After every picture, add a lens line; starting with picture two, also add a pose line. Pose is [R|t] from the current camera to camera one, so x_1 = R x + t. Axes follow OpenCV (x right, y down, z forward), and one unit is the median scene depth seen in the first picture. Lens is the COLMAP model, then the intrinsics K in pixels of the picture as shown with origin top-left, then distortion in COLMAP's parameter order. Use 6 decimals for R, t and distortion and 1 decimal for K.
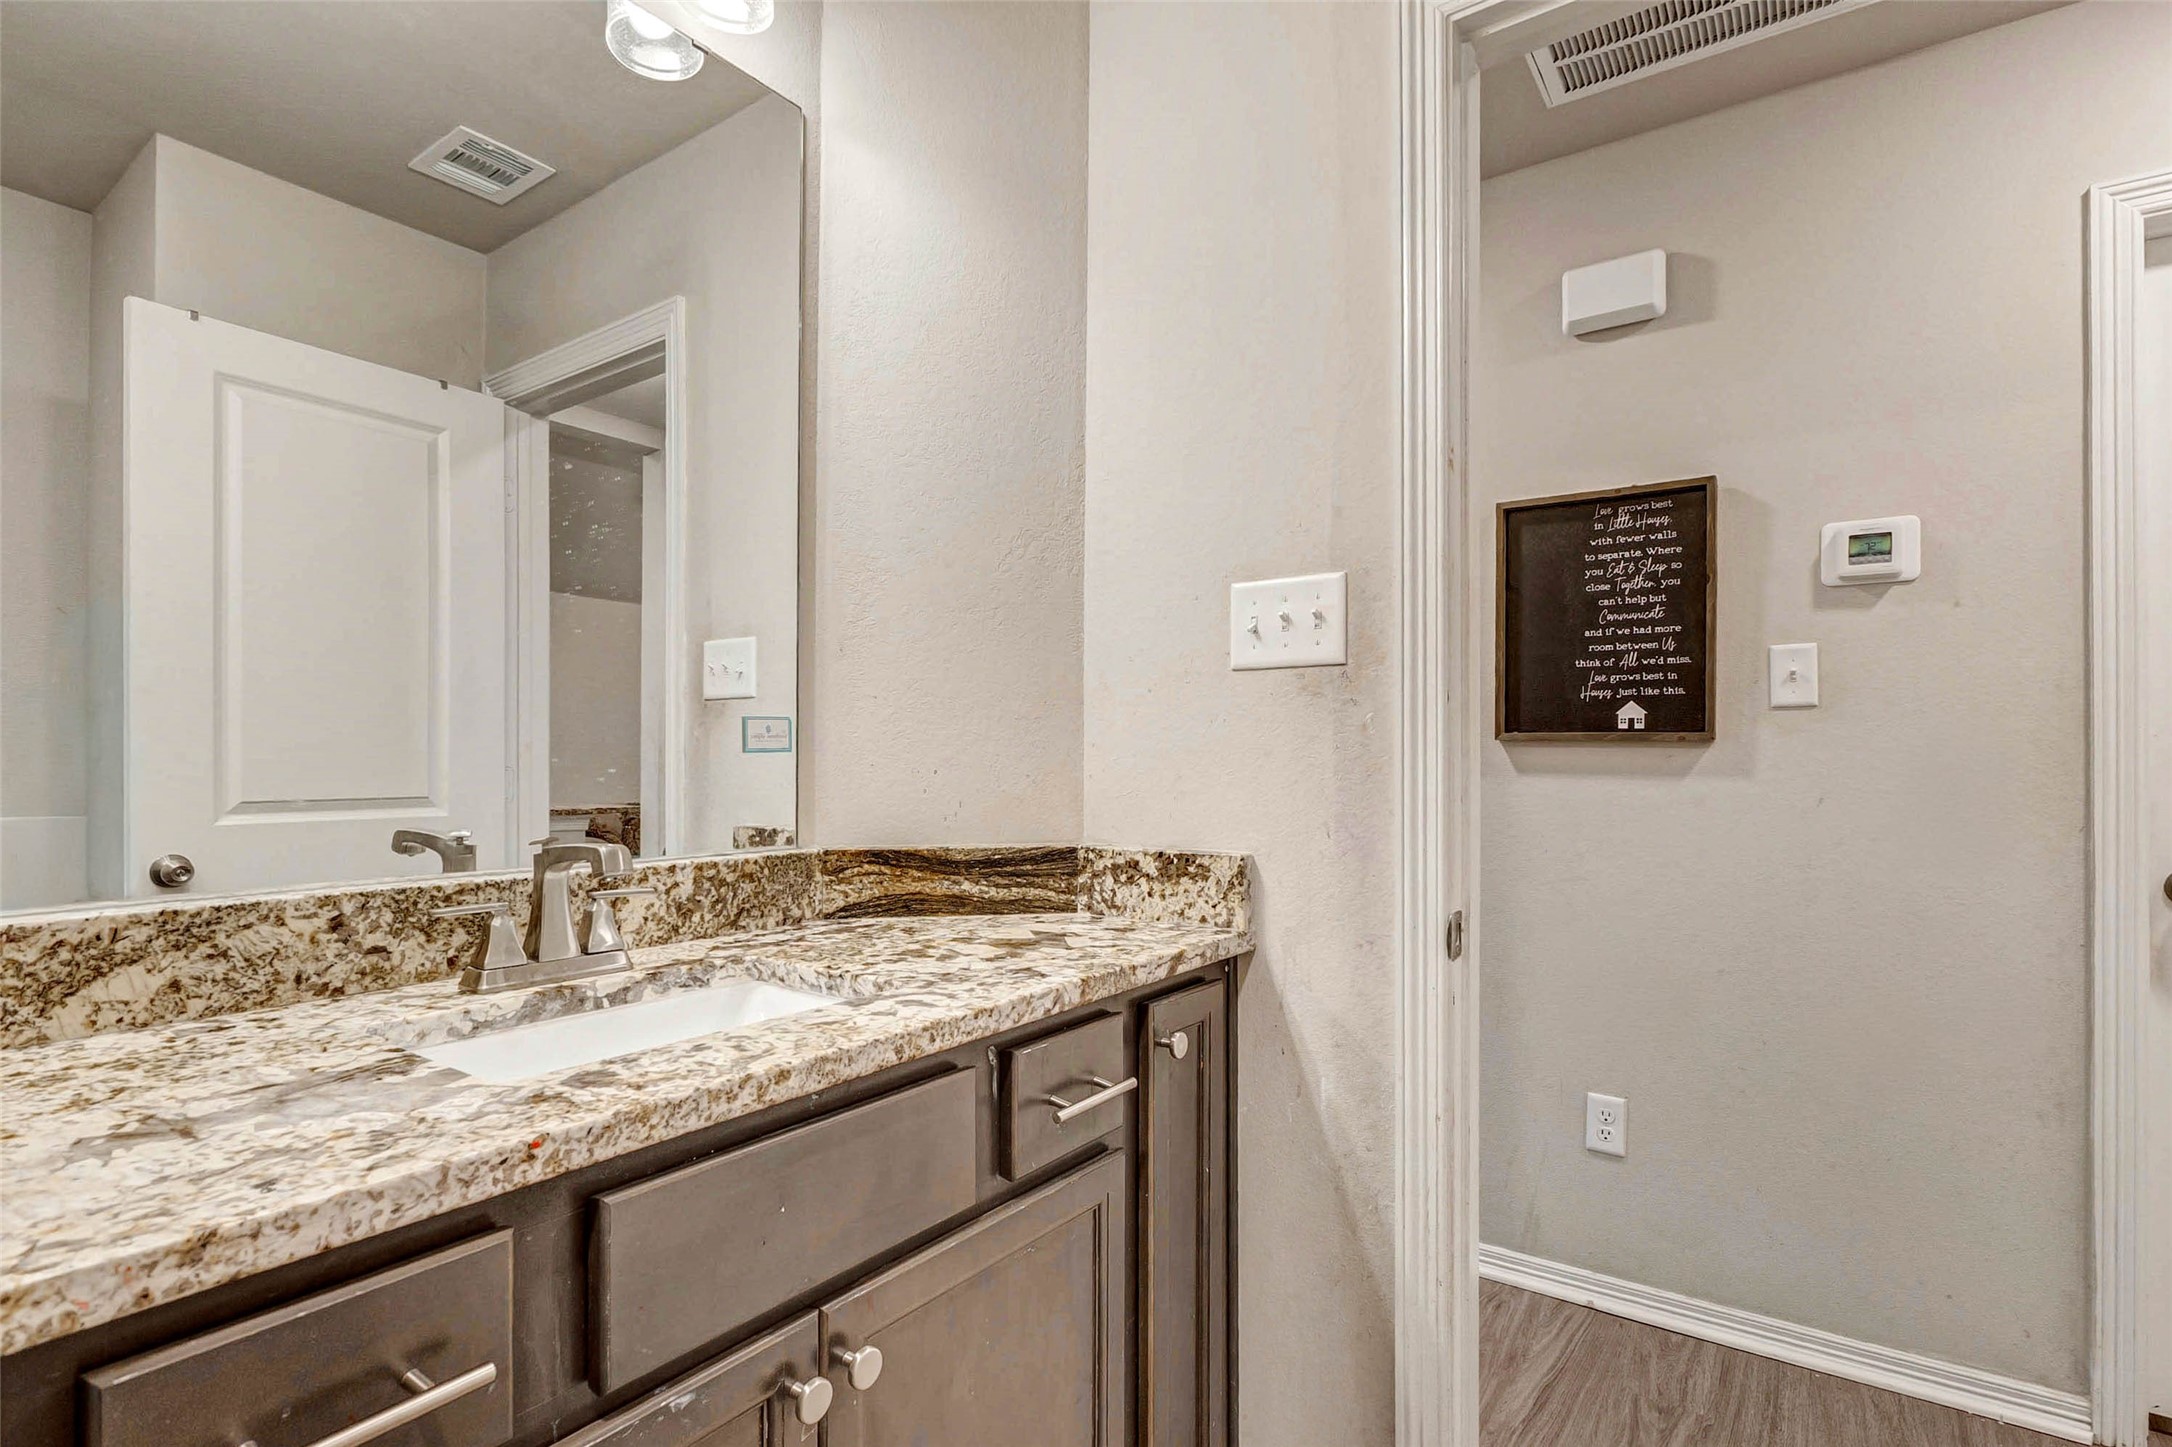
lens RADIAL K [[1035.3, 0, 1086.0], [0, 1035.3, 723.5], [0, 0, 1]] dist [-0.002016, -0.000226]
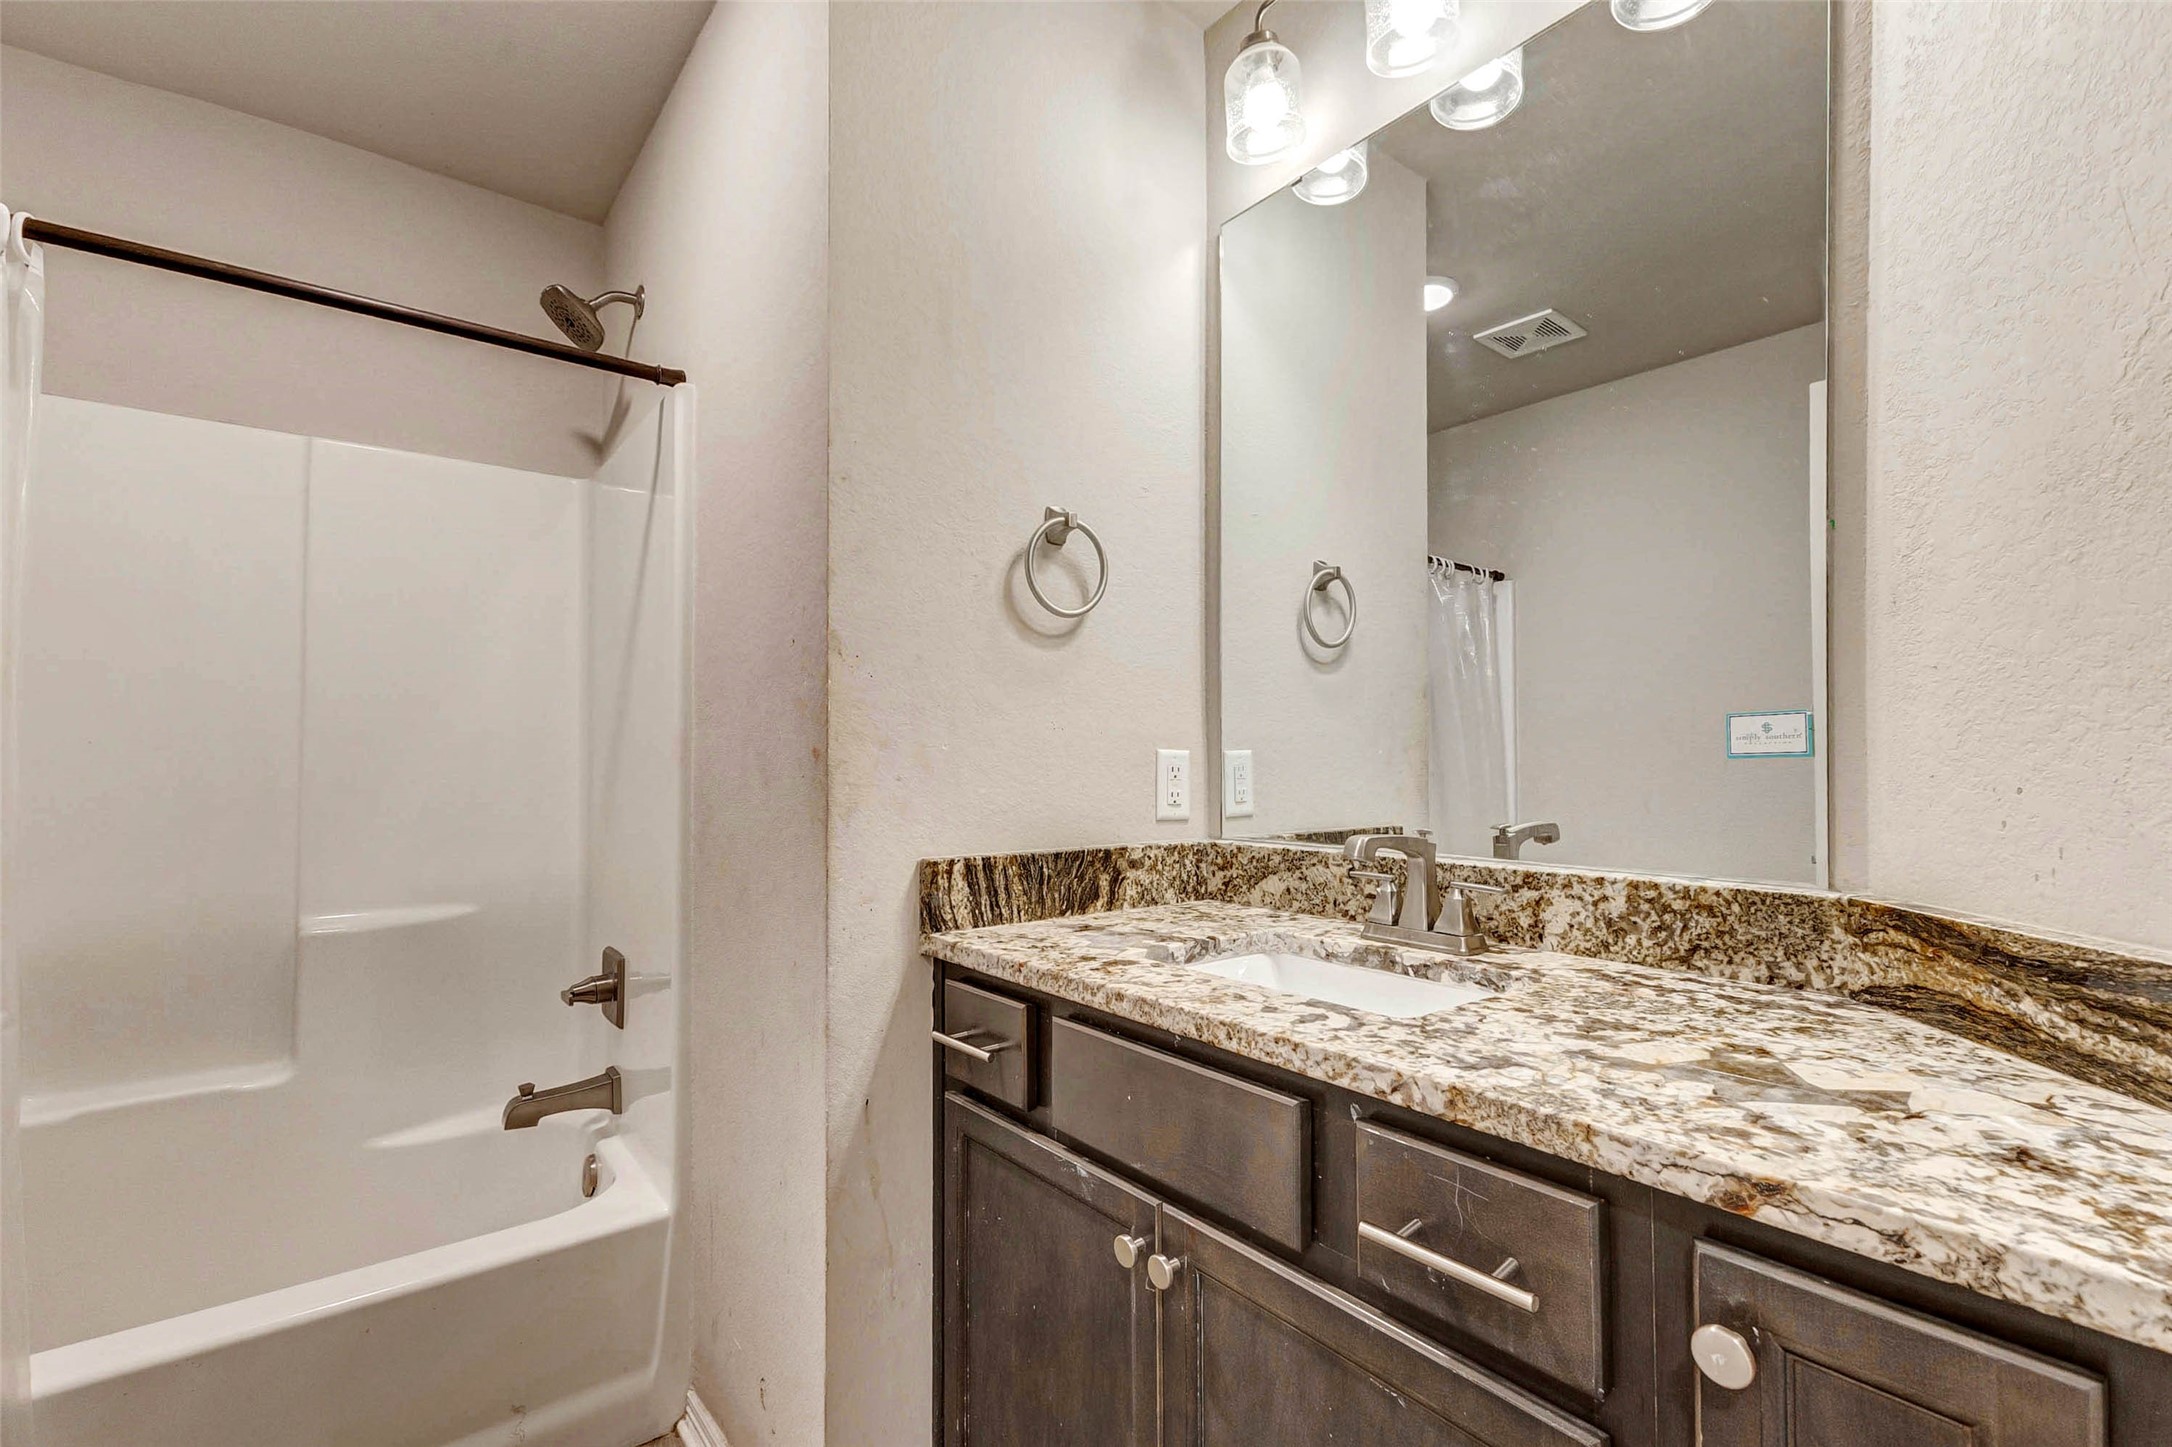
lens RADIAL K [[946.1, 0, 1101.2], [0, 946.1, 731.0], [0, 0, 1]] dist [0.002248, 0.000190]
pose [[-0.248231, -0.029259, -0.968259, 0.579588], [0.035044, 0.998618, -0.039161, 0.020766], [0.968067, -0.043653, -0.246863, 0.796334]]
